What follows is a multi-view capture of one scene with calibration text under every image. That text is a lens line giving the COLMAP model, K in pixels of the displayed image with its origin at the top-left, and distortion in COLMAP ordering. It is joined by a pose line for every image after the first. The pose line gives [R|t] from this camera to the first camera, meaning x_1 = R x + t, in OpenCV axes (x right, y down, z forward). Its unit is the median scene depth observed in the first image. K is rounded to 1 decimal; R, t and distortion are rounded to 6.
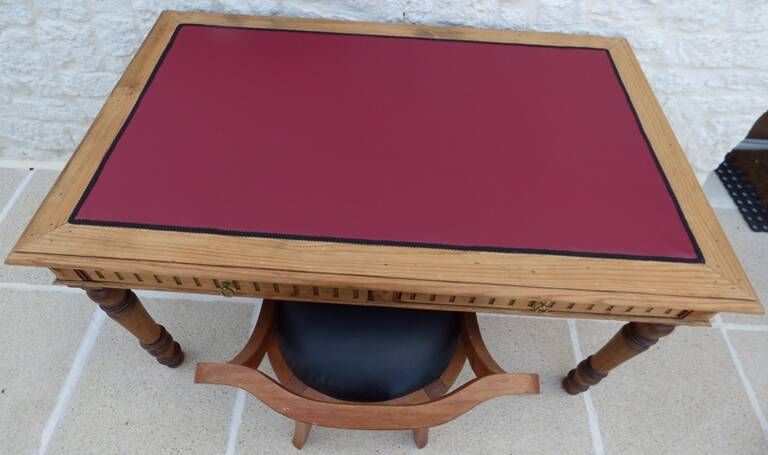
lens RADIAL K [[437.4, 0, 363.7], [0, 437.4, 160.3], [0, 0, 1]] dist [-0.000885, 0.002451]
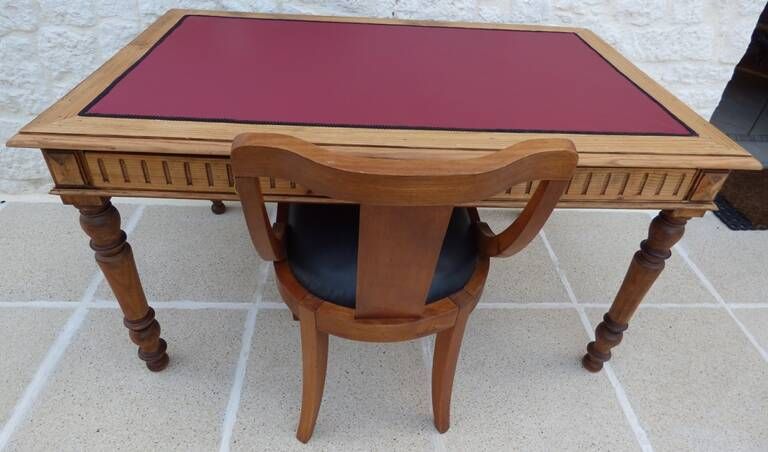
lens RADIAL K [[441.7, 0, 367.6], [0, 441.7, 194.8], [0, 0, 1]] dist [0.001181, 0.000438]
pose [[0.996400, -0.027879, 0.080062, -0.074776], [0.045800, 0.971727, -0.231623, 0.365880], [-0.071341, 0.234456, 0.969505, 0.026193]]
